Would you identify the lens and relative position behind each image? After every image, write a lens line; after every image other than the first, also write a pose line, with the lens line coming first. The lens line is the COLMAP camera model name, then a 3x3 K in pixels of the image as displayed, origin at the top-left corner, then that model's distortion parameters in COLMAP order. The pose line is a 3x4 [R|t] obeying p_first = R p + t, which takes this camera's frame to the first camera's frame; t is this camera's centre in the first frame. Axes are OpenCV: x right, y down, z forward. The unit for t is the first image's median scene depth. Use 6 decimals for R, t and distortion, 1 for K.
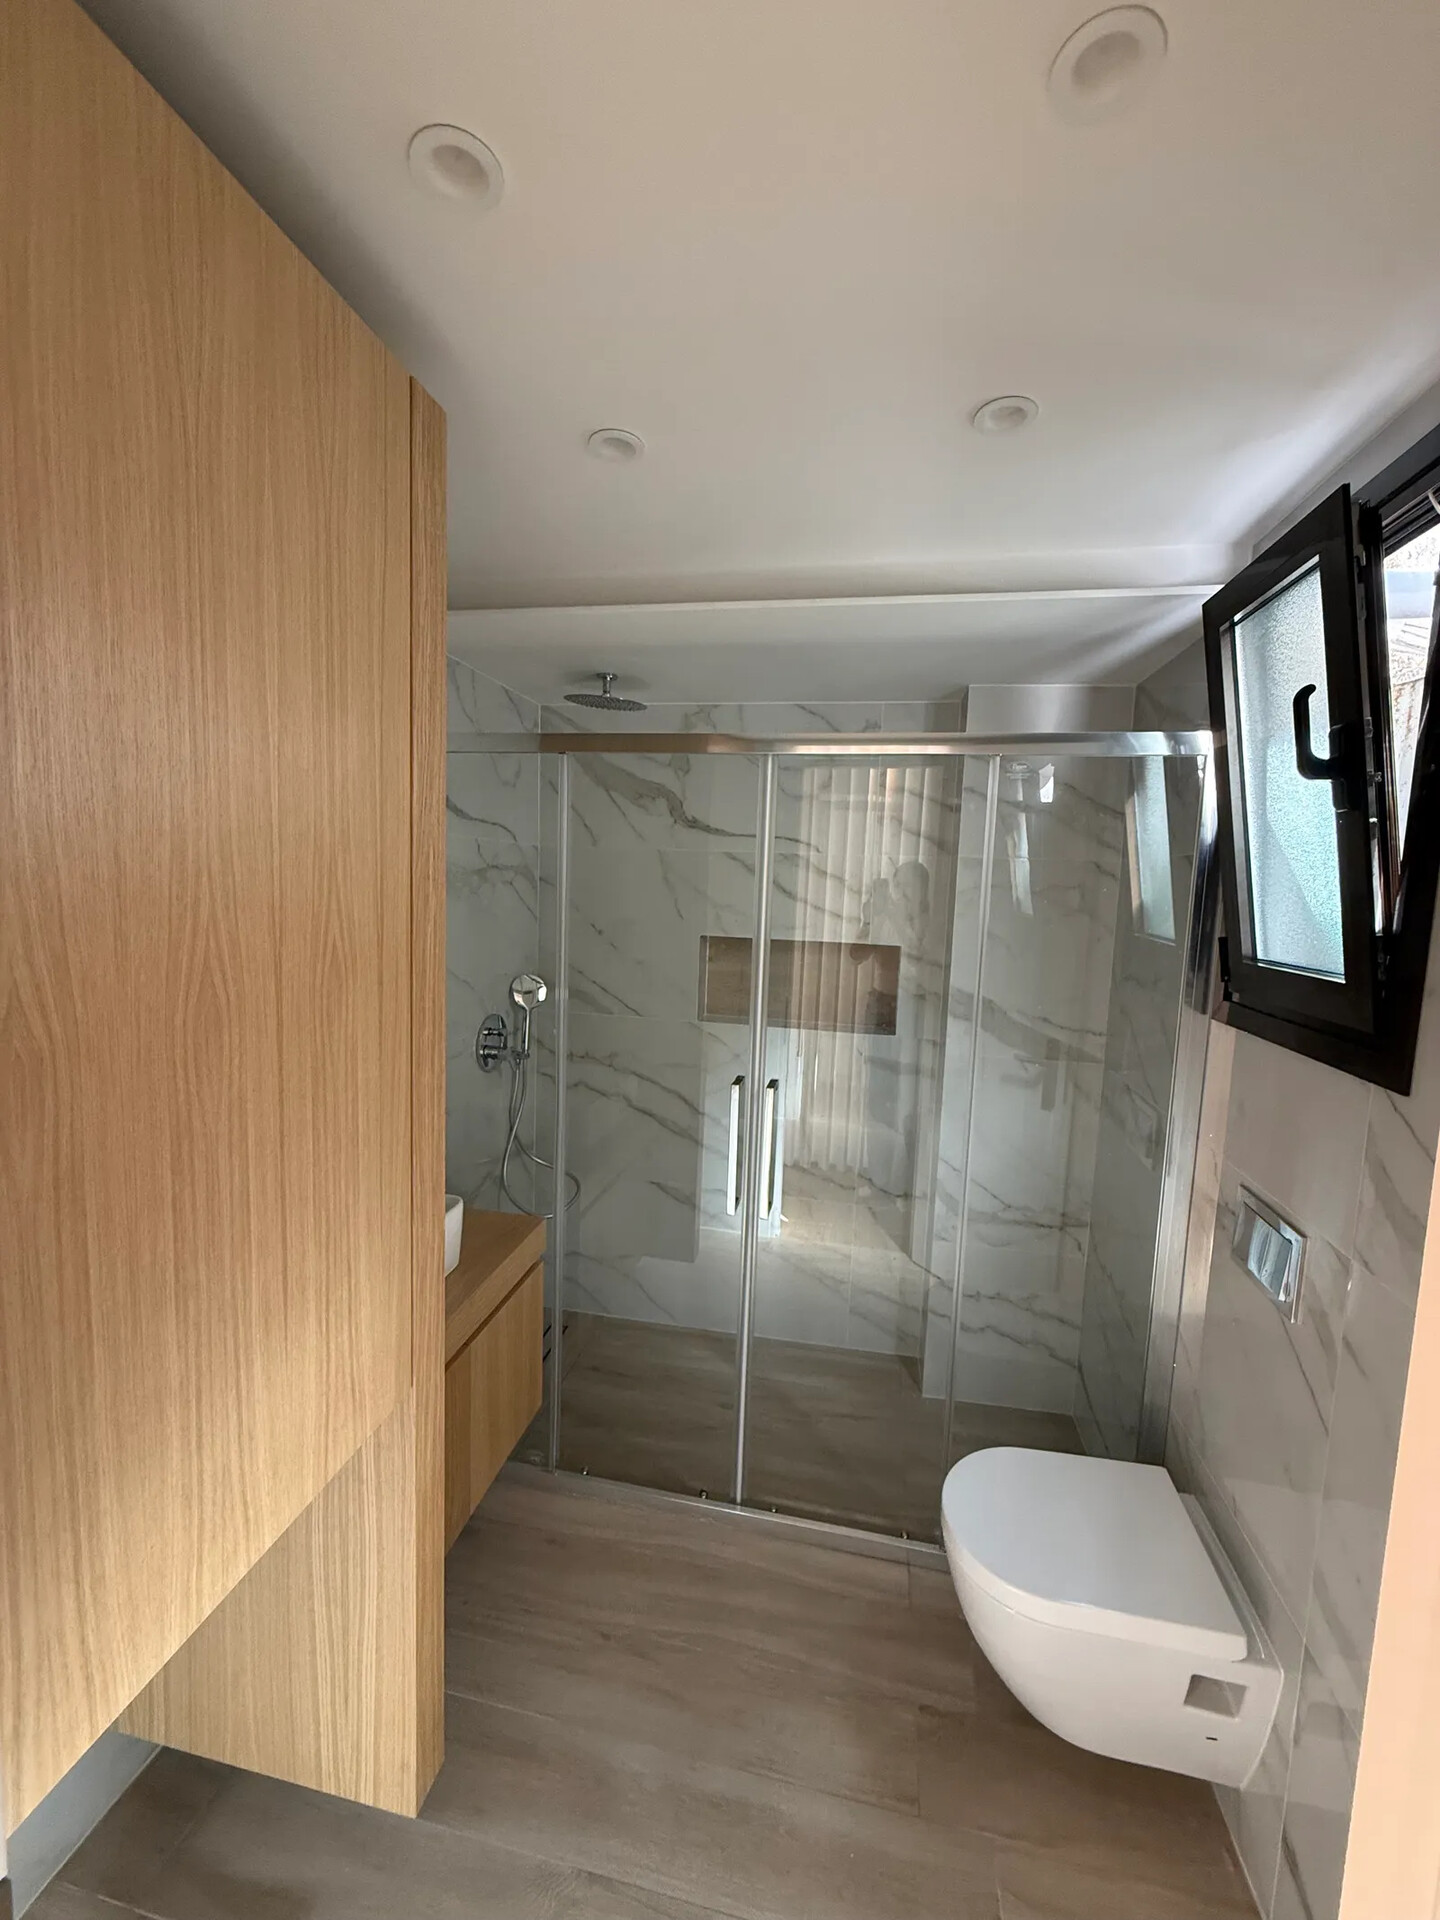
lens RADIAL K [[760.6, 0, 725.8], [0, 760.6, 950.8], [0, 0, 1]] dist [-0.001477, 0.000667]
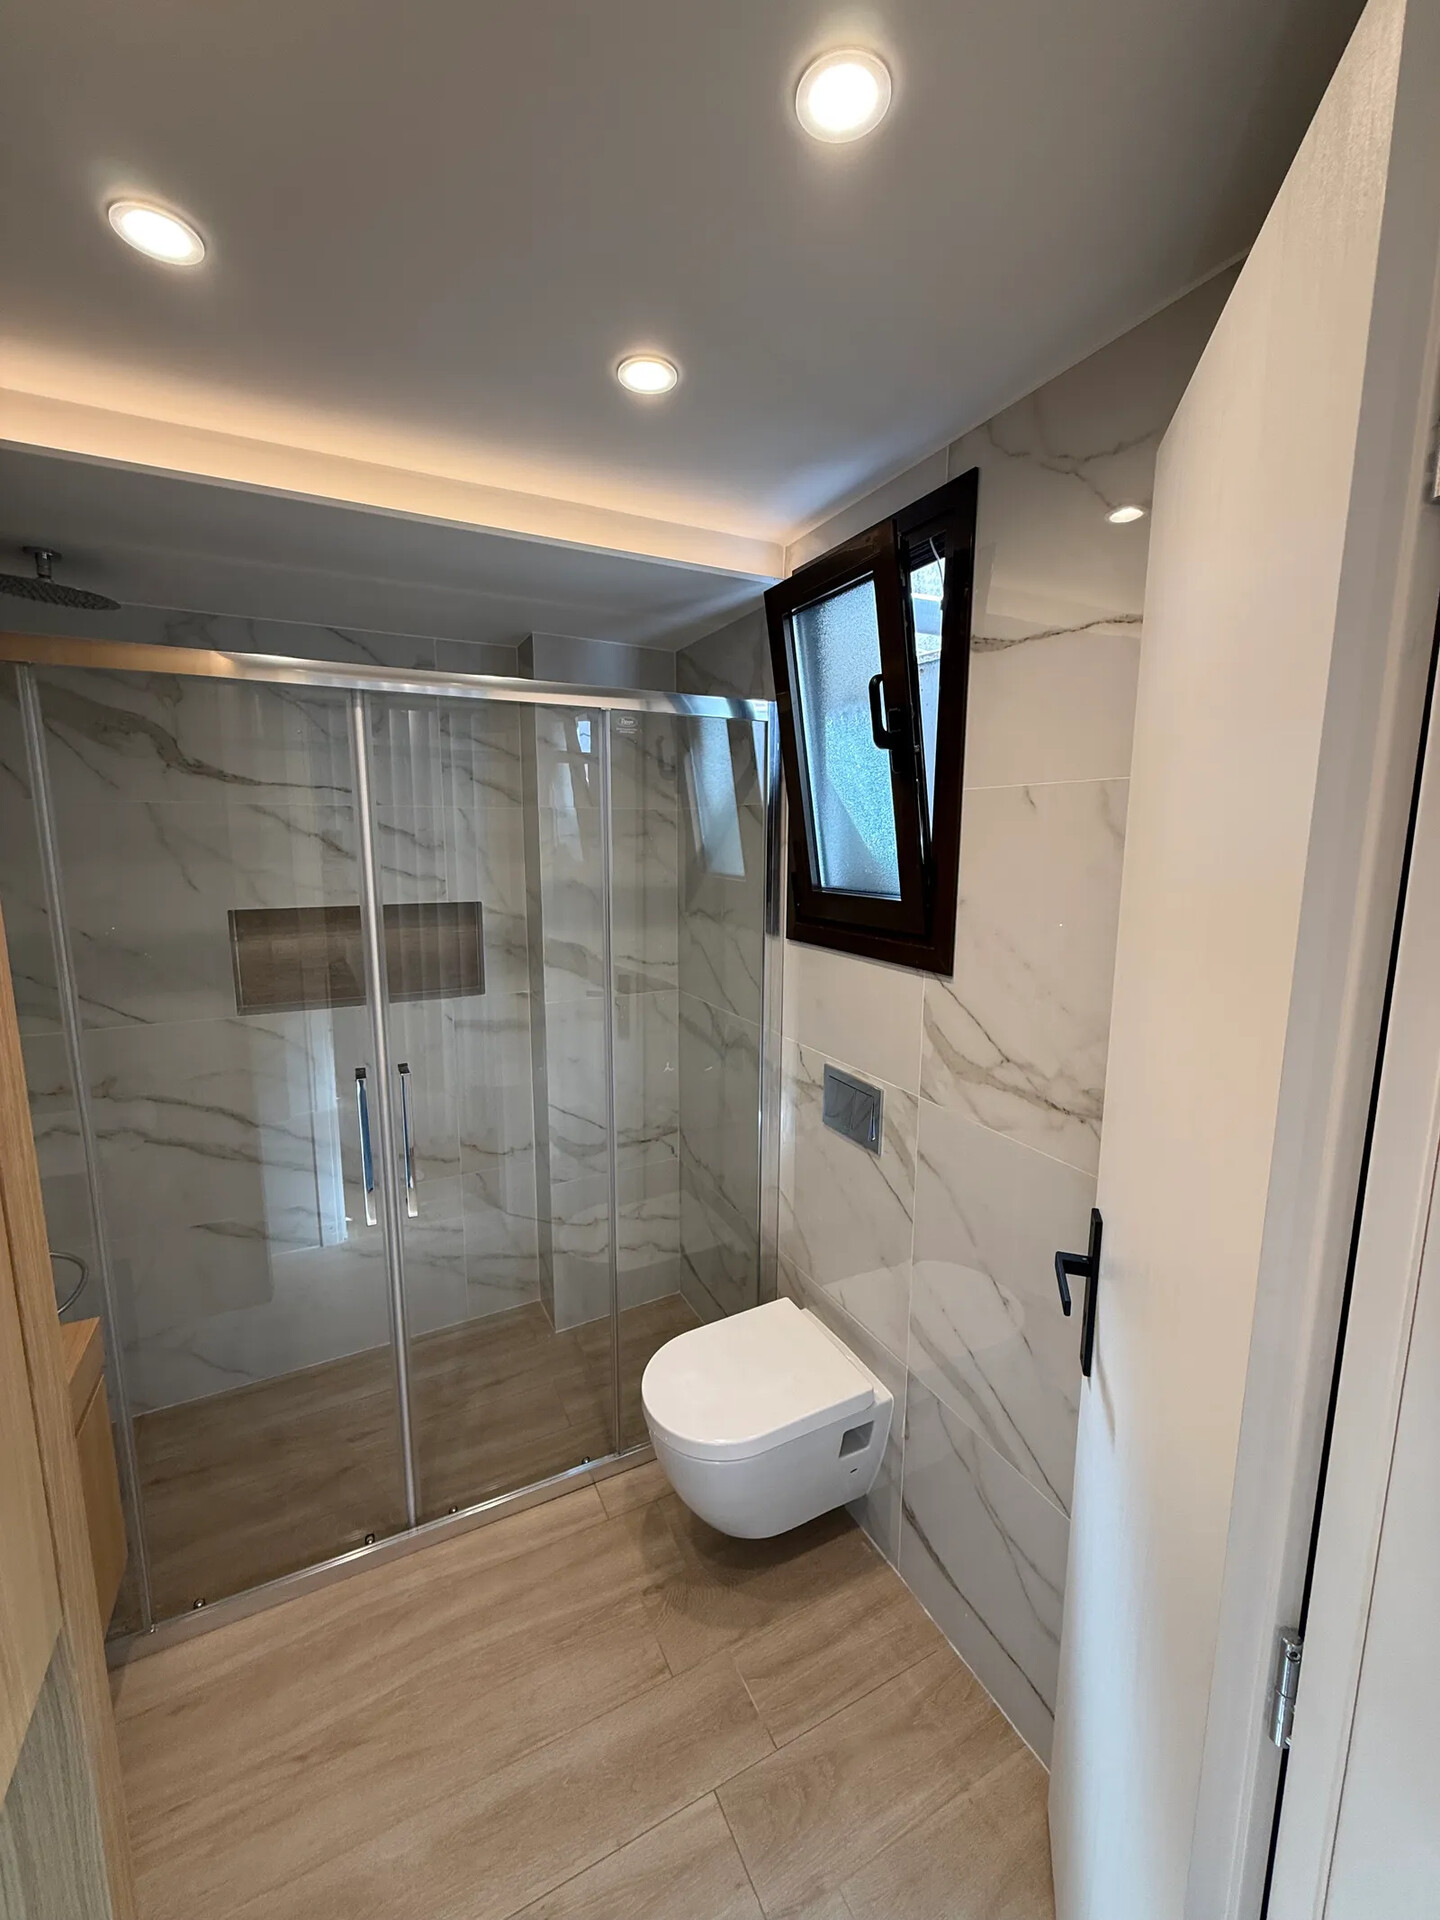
lens RADIAL K [[760.6, 0, 725.8], [0, 760.6, 950.8], [0, 0, 1]] dist [-0.001477, 0.000667]
pose [[0.786829, -0.126332, 0.604102, -0.145839], [0.084507, 0.991660, 0.097311, -0.015007], [-0.611358, -0.025516, 0.790943, 0.061430]]
